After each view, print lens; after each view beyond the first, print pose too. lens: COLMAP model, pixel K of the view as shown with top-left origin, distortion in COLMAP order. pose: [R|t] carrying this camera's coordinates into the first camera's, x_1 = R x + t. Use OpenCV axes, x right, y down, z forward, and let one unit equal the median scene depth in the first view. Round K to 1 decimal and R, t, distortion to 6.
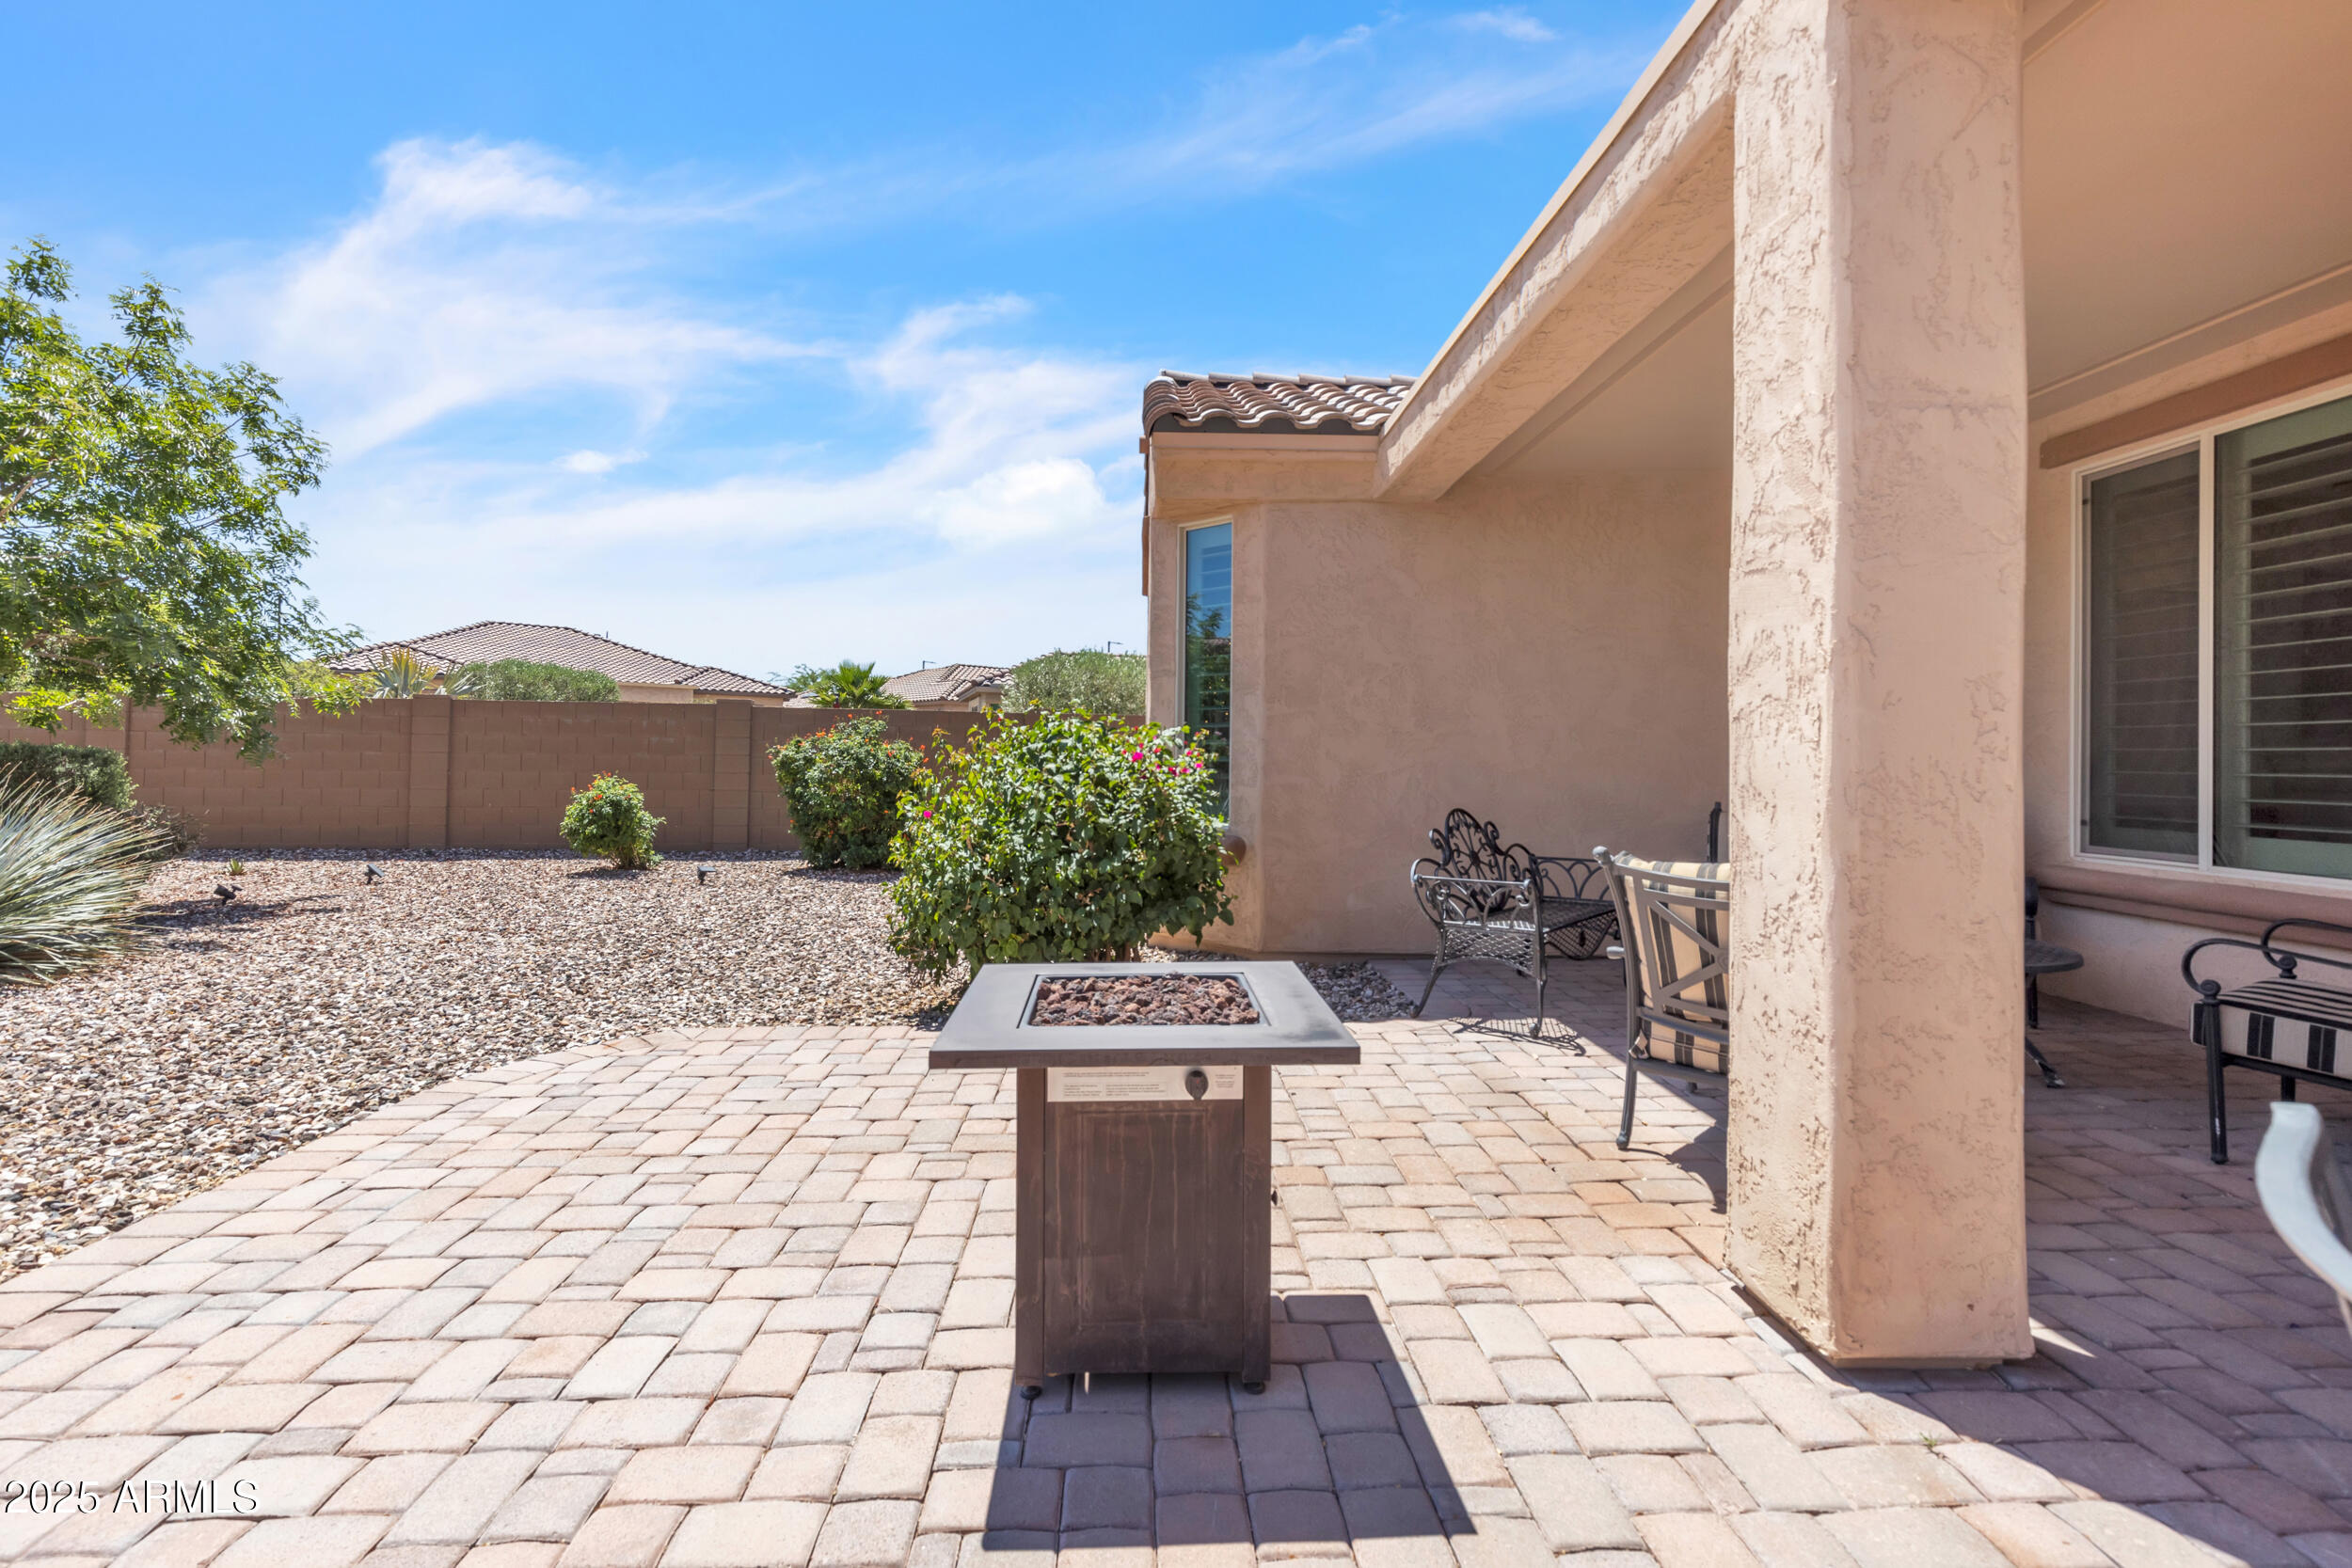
lens RADIAL K [[1081.9, 0, 1177.6], [0, 1081.9, 765.5], [0, 0, 1]] dist [0.009257, 0.000160]
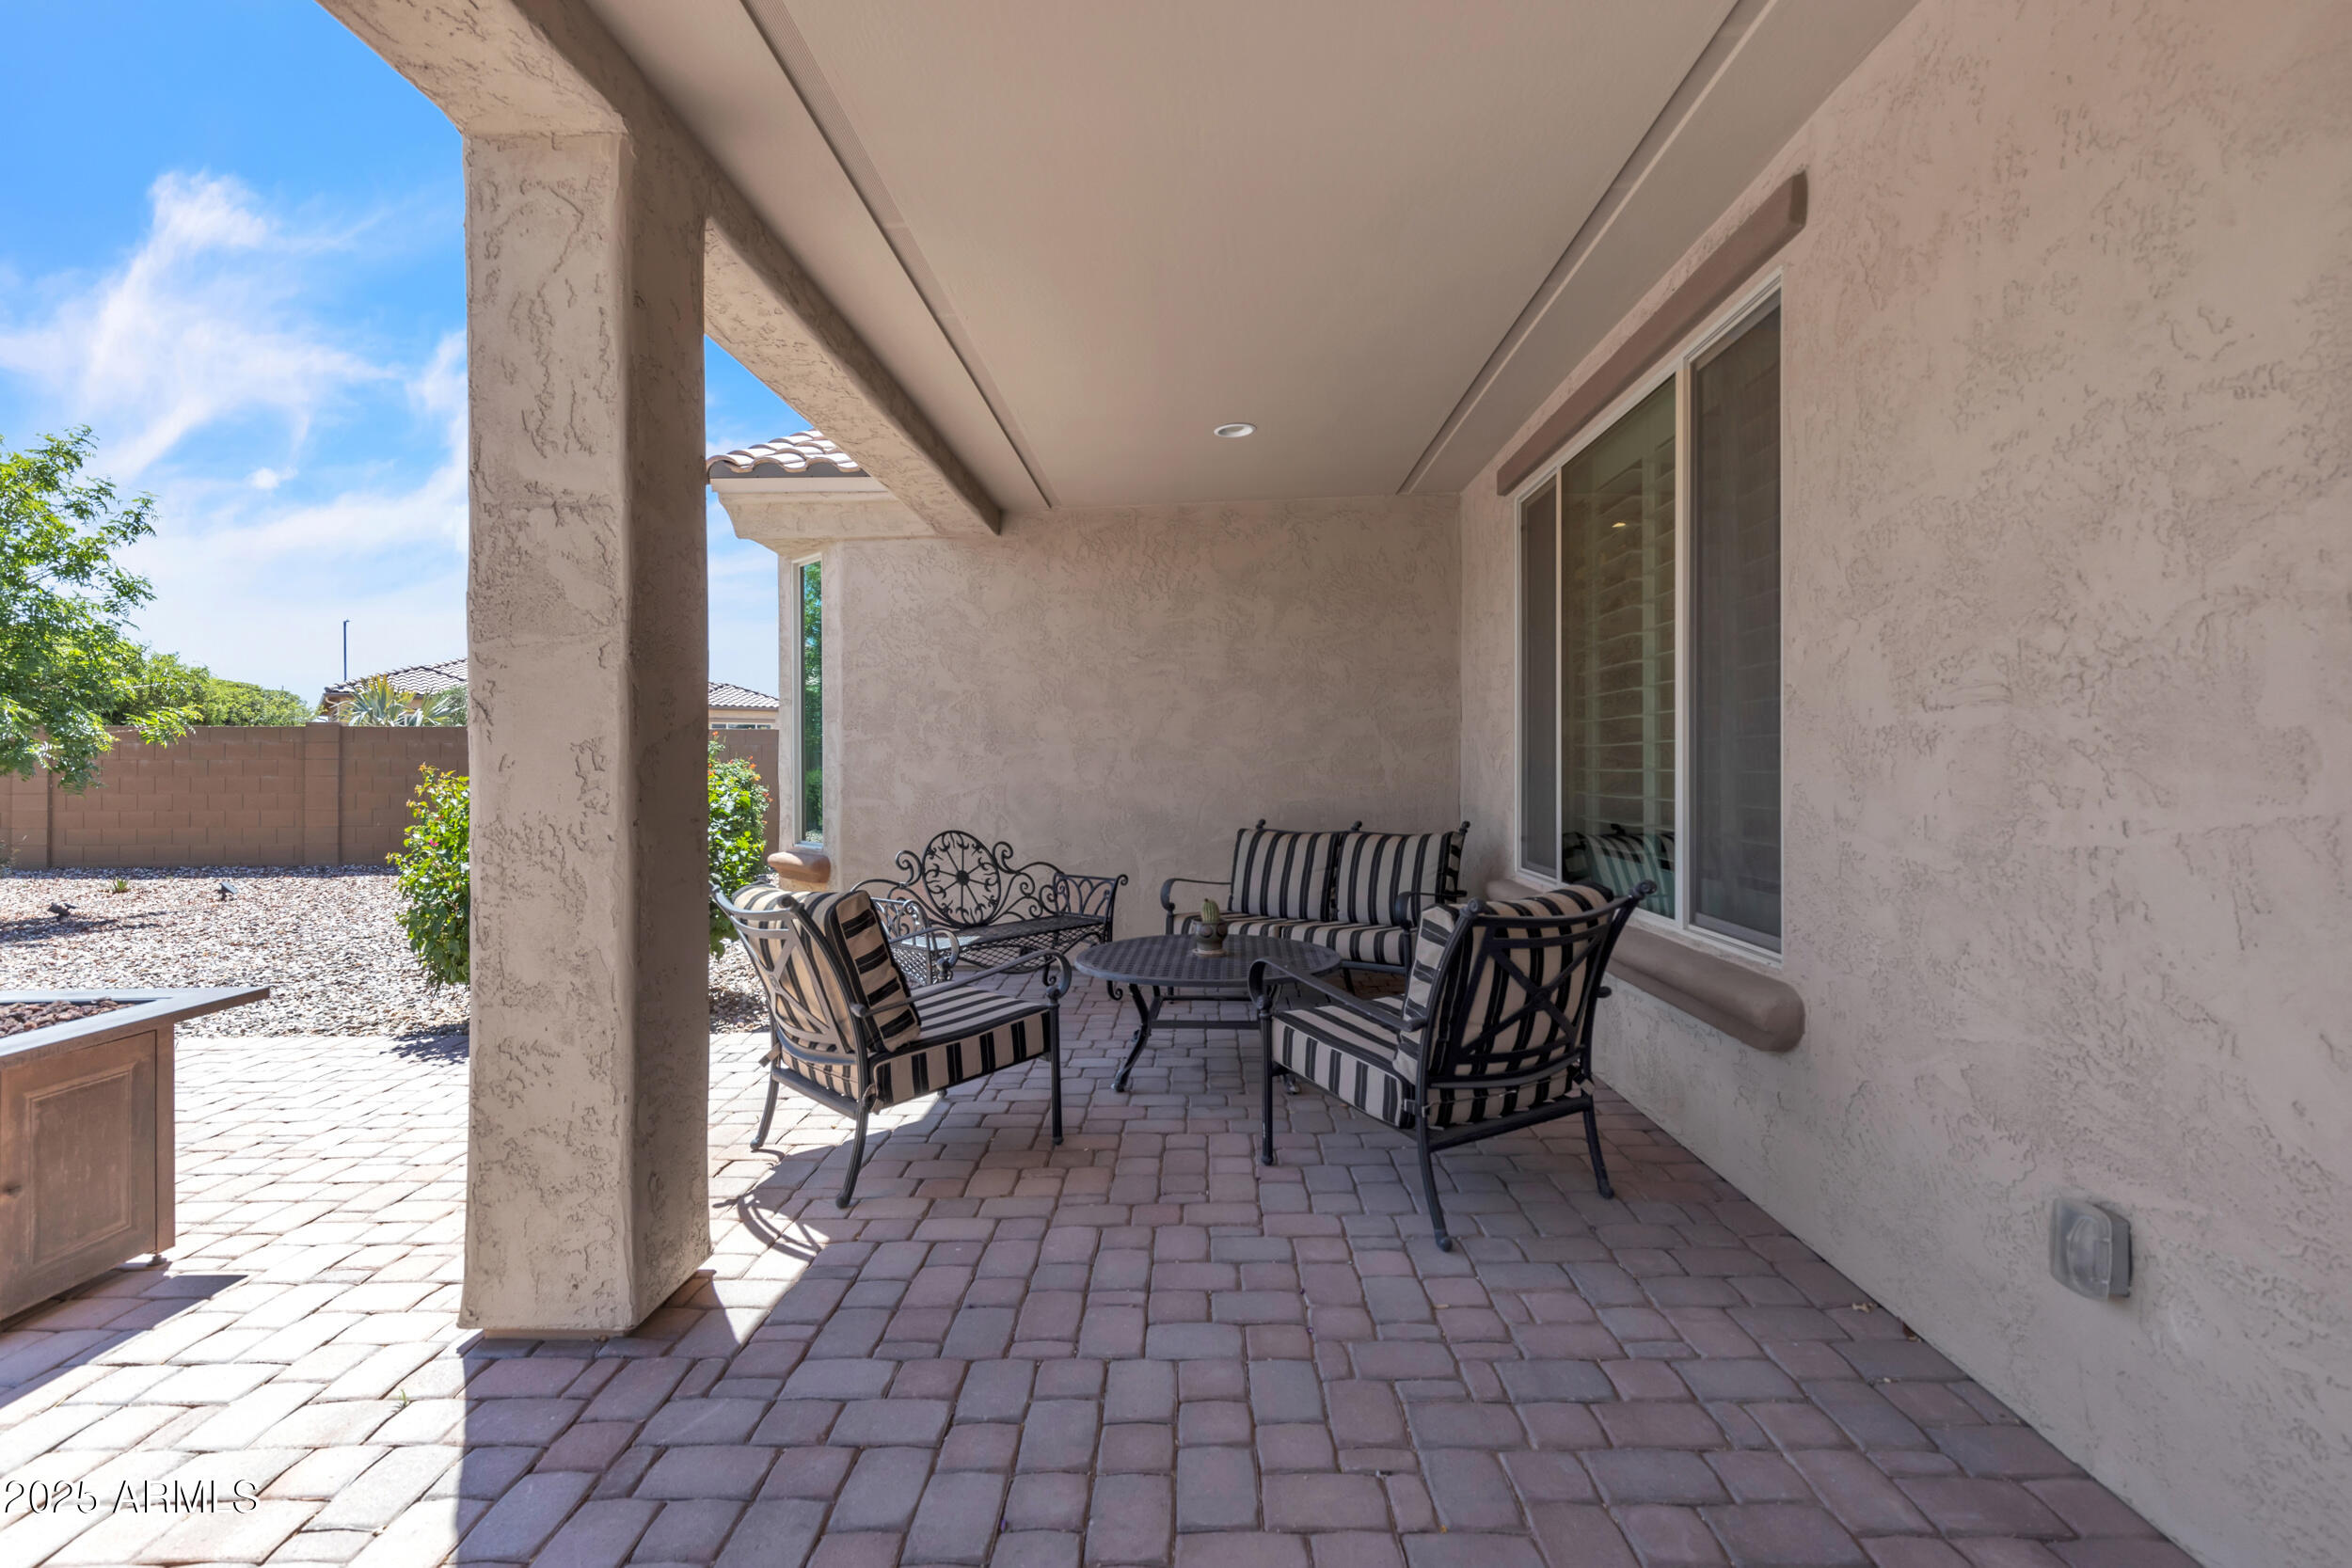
lens RADIAL K [[1073.9, 0, 1176.0], [0, 1073.9, 784.0], [0, 0, 1]] dist [0.005174, 0.000579]
pose [[0.998286, -0.012309, -0.057222, 1.418900], [0.013037, 0.999839, 0.012357, -0.042344], [0.057061, -0.013081, 0.998285, -0.098538]]
